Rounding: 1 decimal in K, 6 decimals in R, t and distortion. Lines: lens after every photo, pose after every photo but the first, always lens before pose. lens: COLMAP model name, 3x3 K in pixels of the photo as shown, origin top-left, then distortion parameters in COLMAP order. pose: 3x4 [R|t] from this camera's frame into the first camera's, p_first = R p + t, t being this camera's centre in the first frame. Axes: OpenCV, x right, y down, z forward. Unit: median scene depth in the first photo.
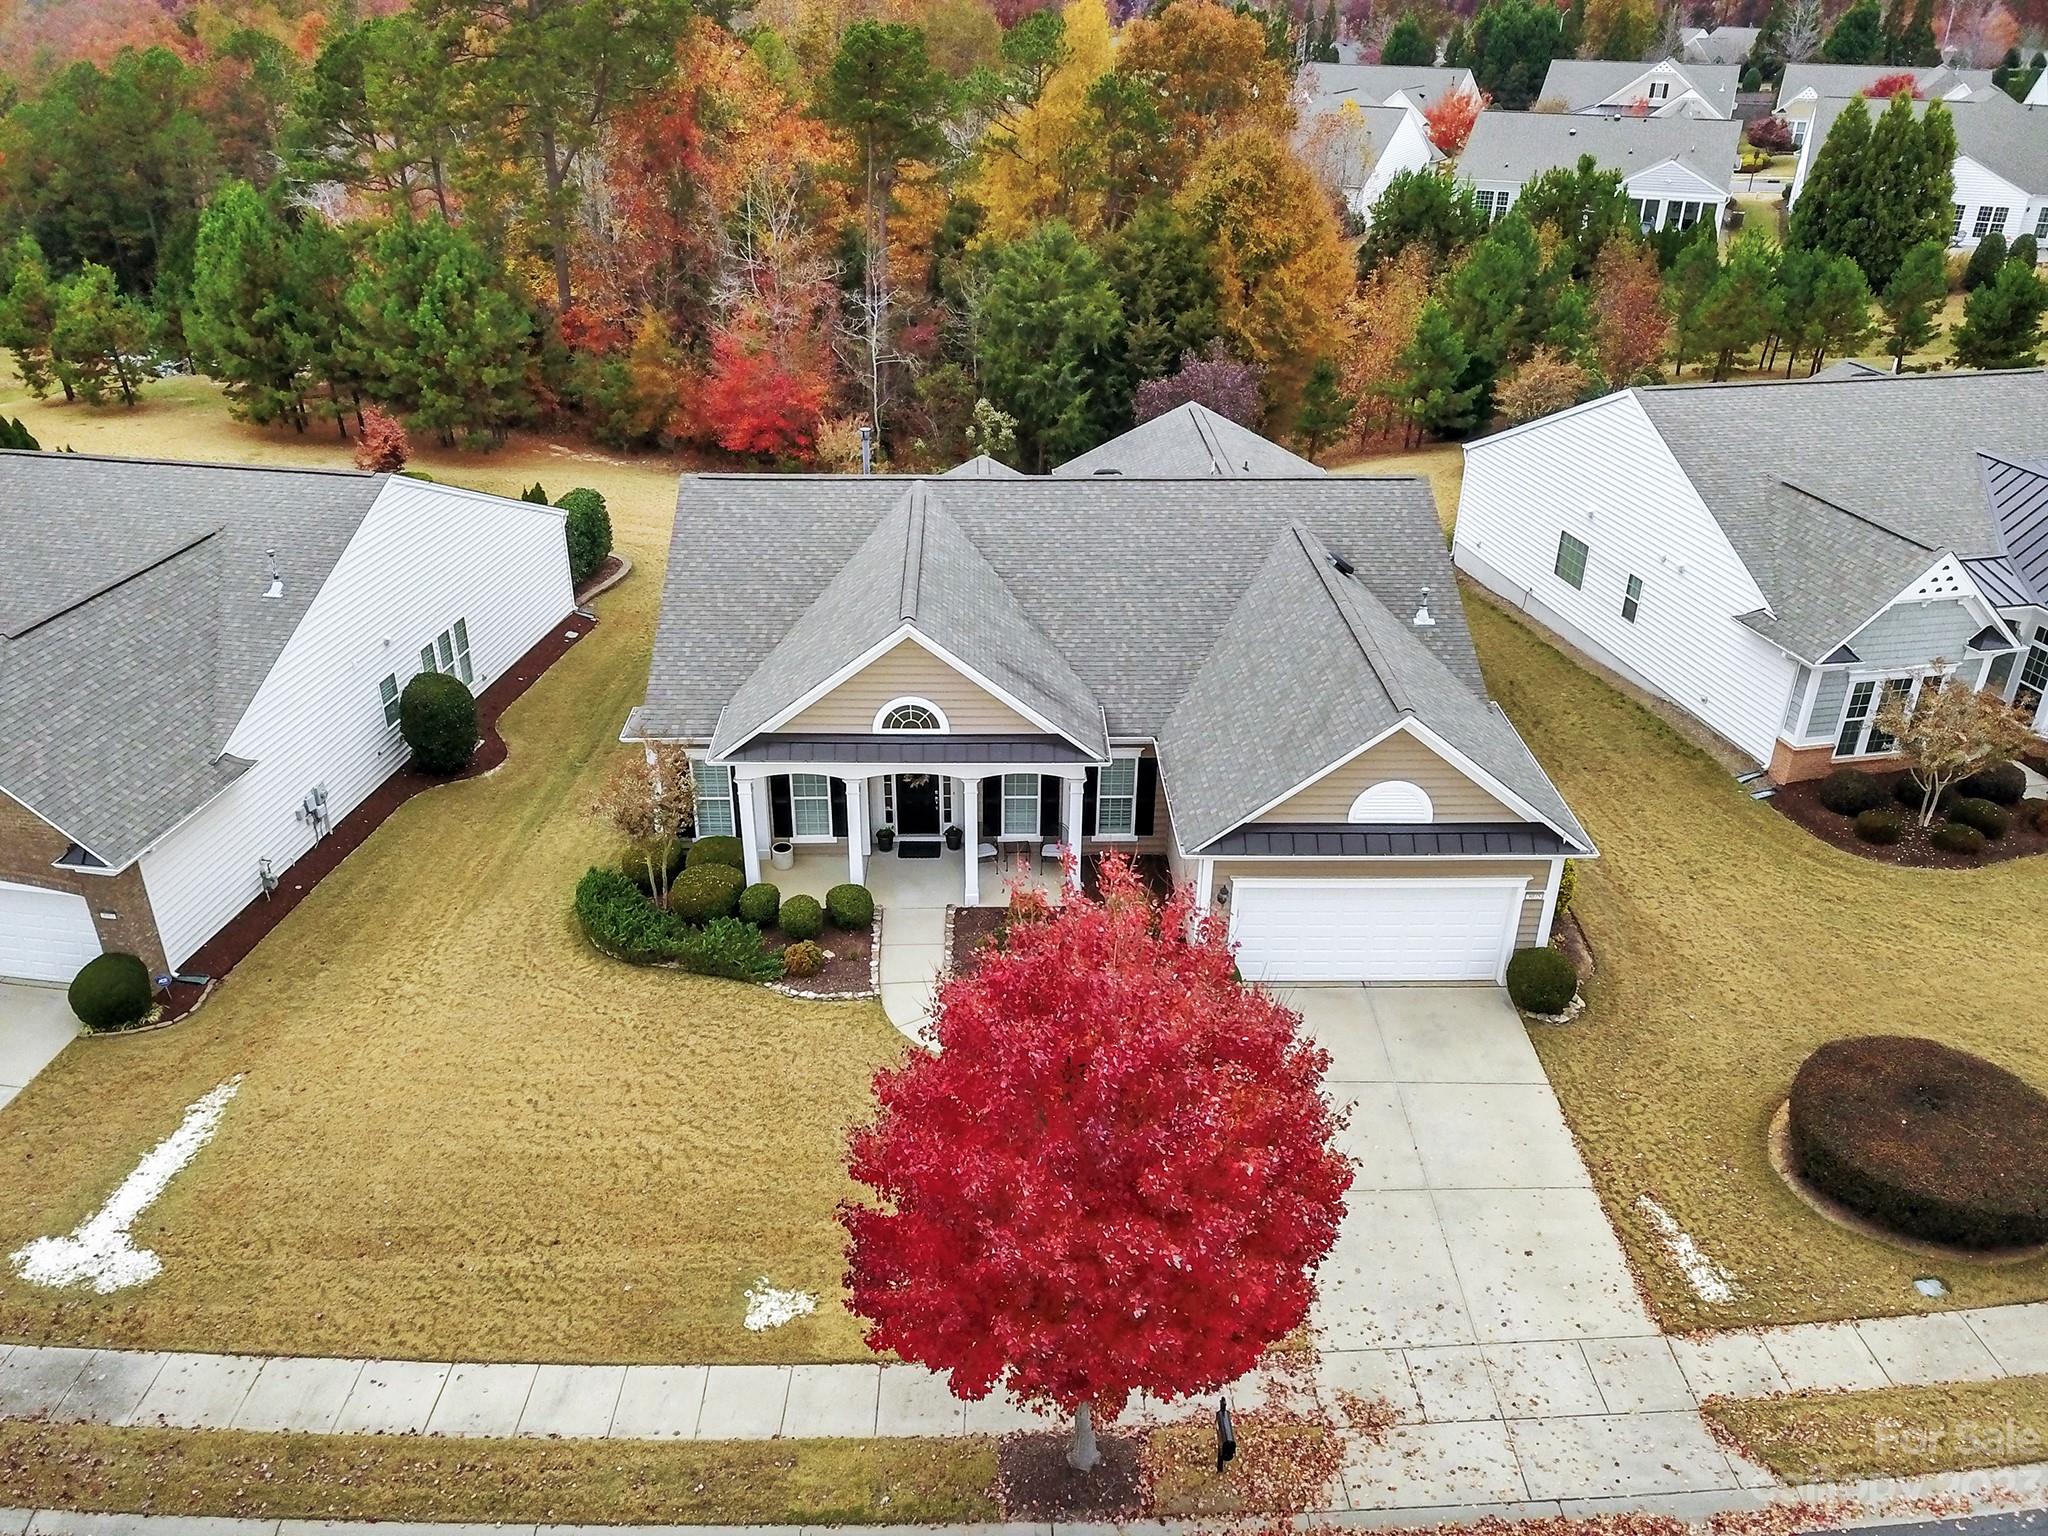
lens RADIAL K [[1557.7, 0, 1024.0], [0, 1557.7, 768.0], [0, 0, 1]] dist [0.060043, -0.079676]
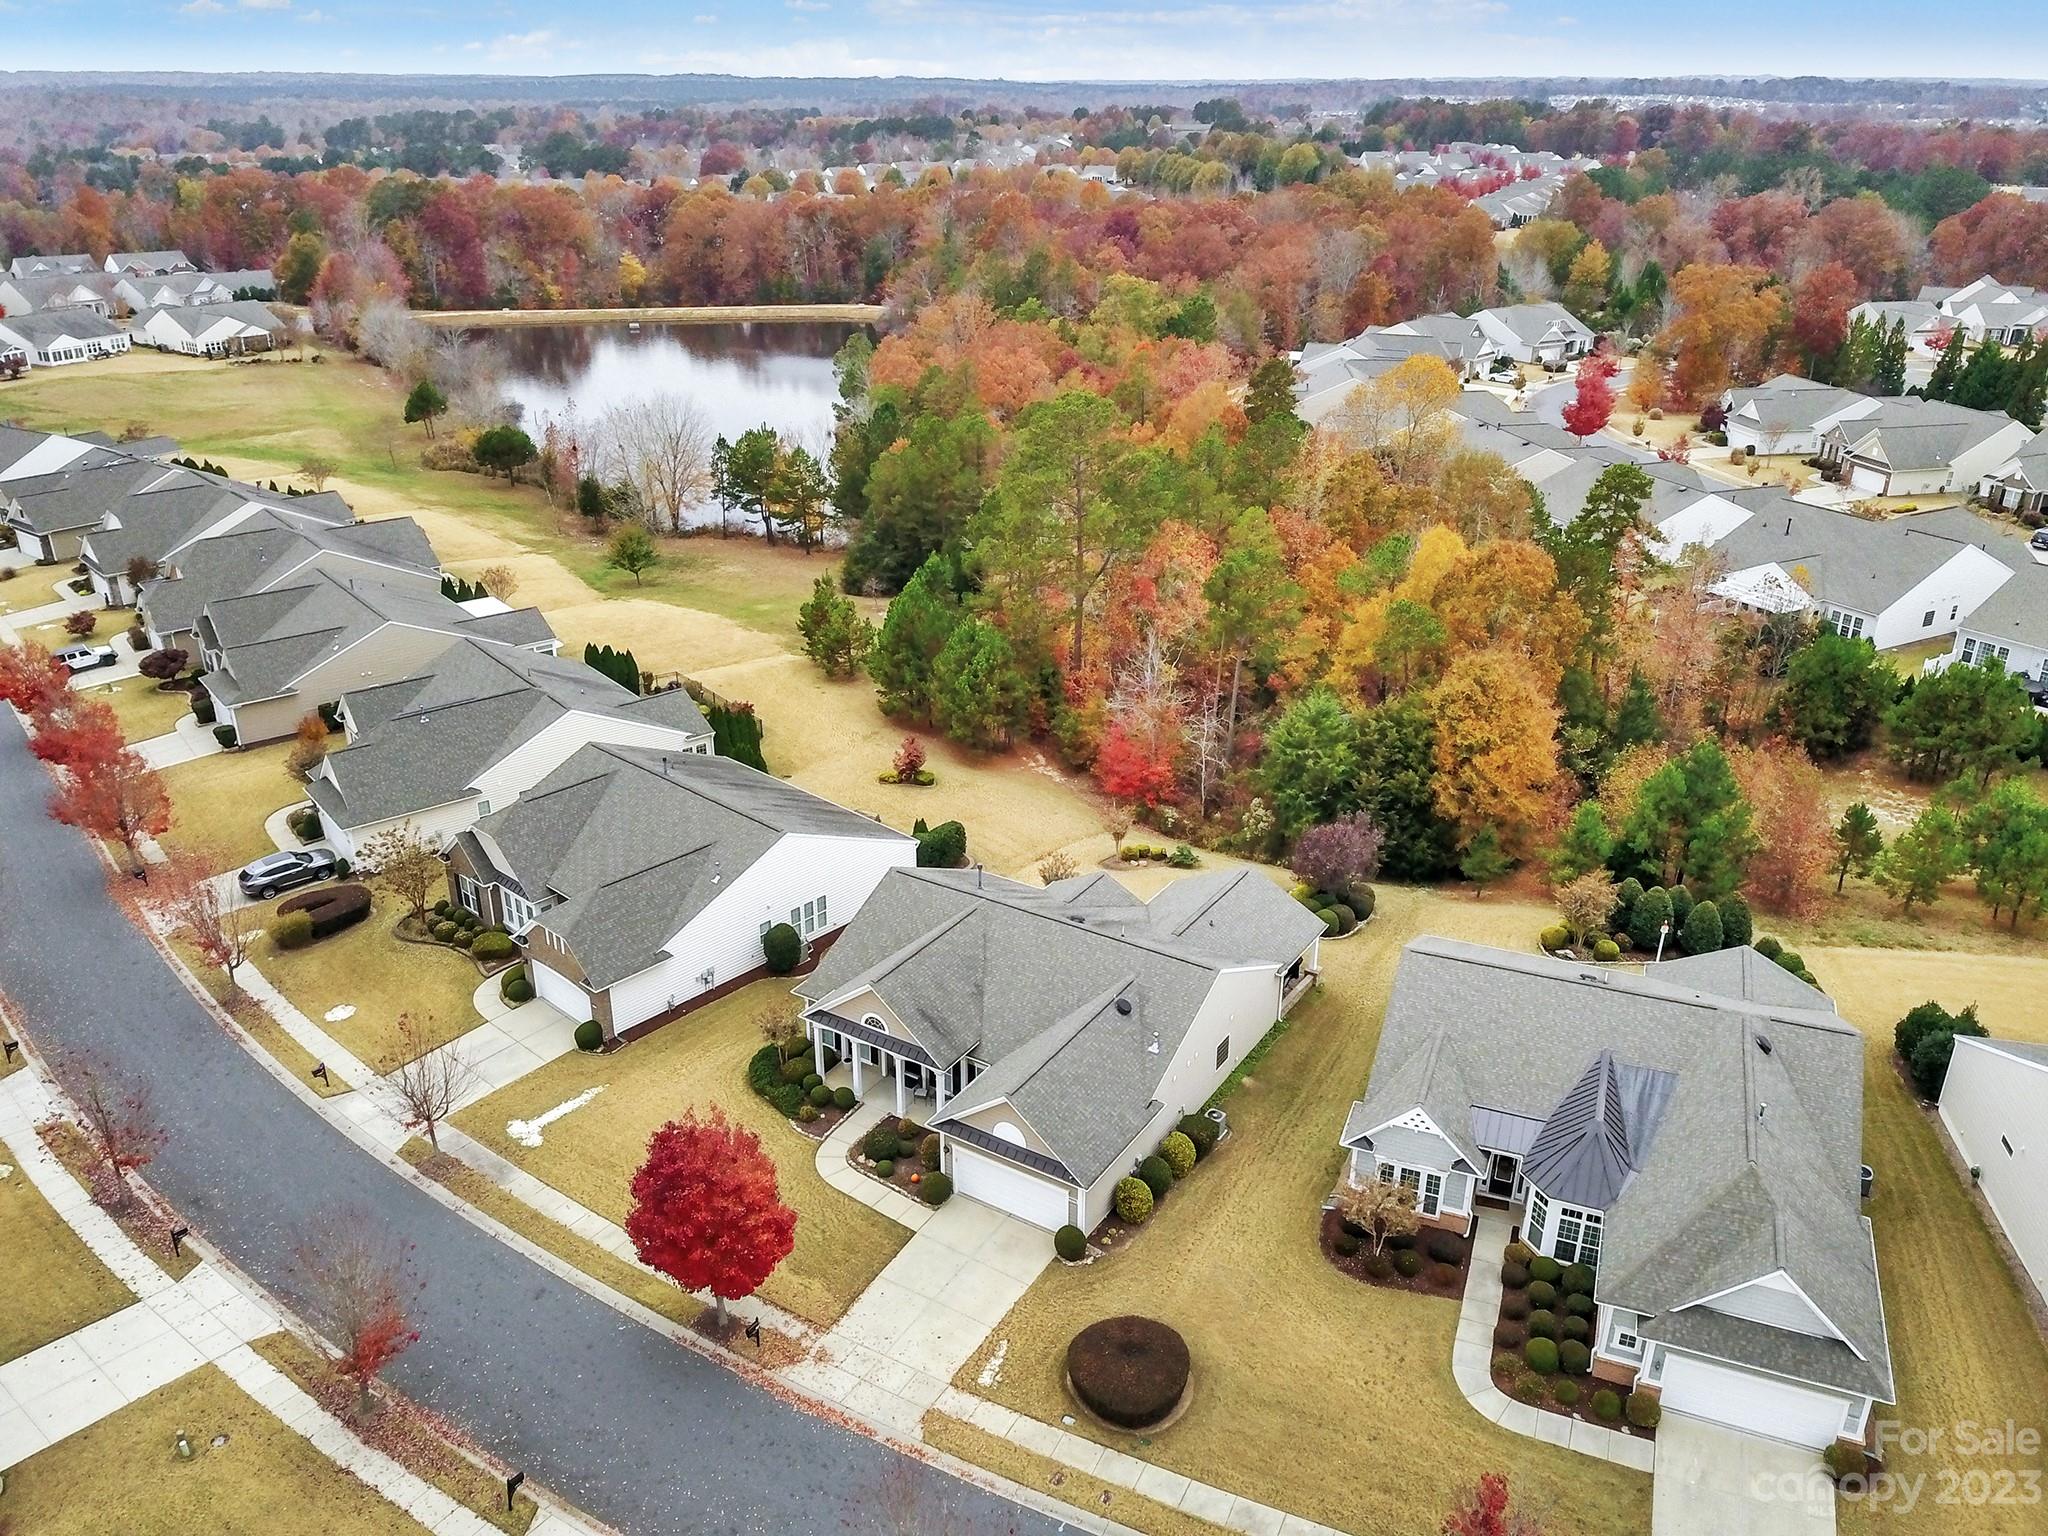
lens RADIAL K [[1557.7, 0, 1024.0], [0, 1557.7, 768.0], [0, 0, 1]] dist [0.060043, -0.079676]
pose [[0.832091, 0.217010, -0.510423, 1.063991], [-0.255054, 0.966915, -0.004699, -0.392688], [0.492516, 0.134095, 0.859911, -0.779913]]
